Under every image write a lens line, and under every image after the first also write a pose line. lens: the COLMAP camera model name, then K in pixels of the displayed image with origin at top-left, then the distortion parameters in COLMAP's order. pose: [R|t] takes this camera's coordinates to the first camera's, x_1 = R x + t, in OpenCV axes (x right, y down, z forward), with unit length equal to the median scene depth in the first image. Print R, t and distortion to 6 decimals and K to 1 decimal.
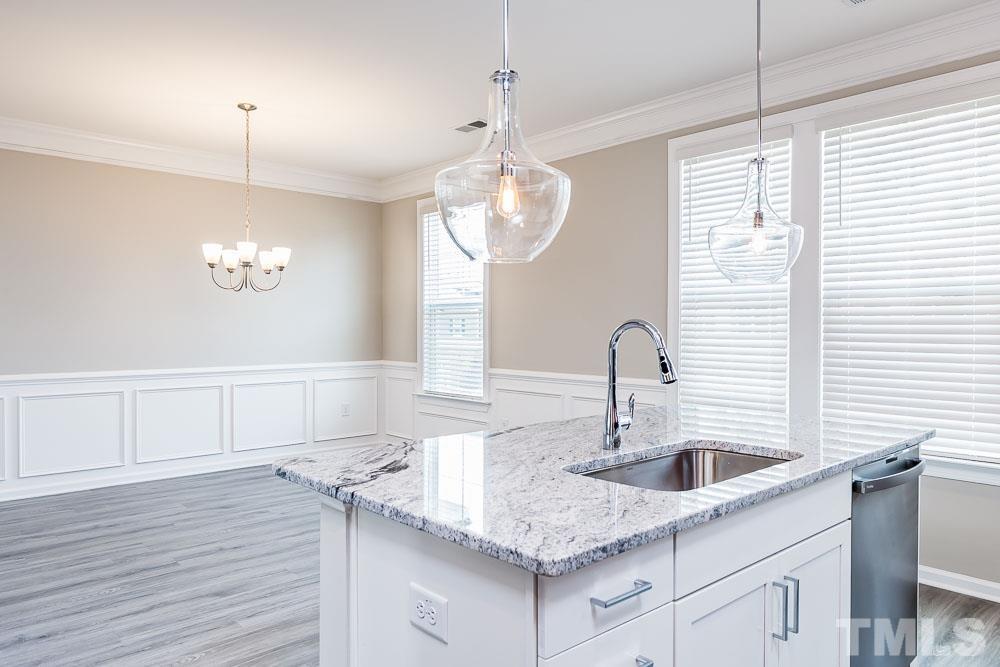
lens RADIAL K [[673.5, 0, 493.4], [0, 673.5, 333.4], [0, 0, 1]] dist [-0.022837, 0.006192]
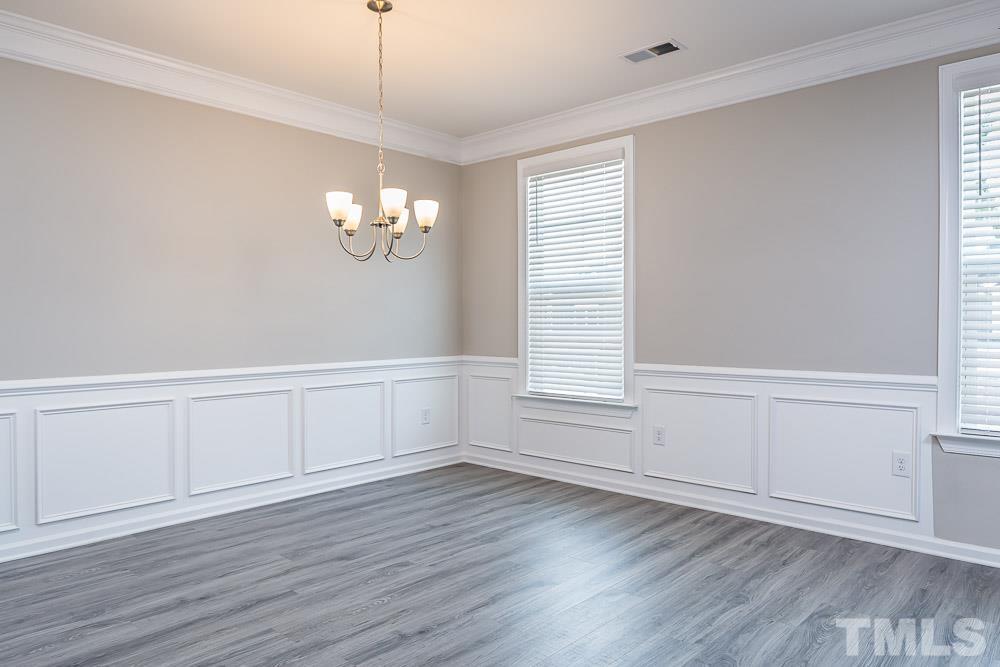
lens RADIAL K [[673.5, 0, 495.8], [0, 673.5, 330.8], [0, 0, 1]] dist [-0.022837, 0.006192]
pose [[0.995974, -0.005872, 0.089447, -0.270364], [0.005671, 0.999981, 0.002508, 0.010587], [-0.089460, -0.001990, 0.995988, 0.234055]]
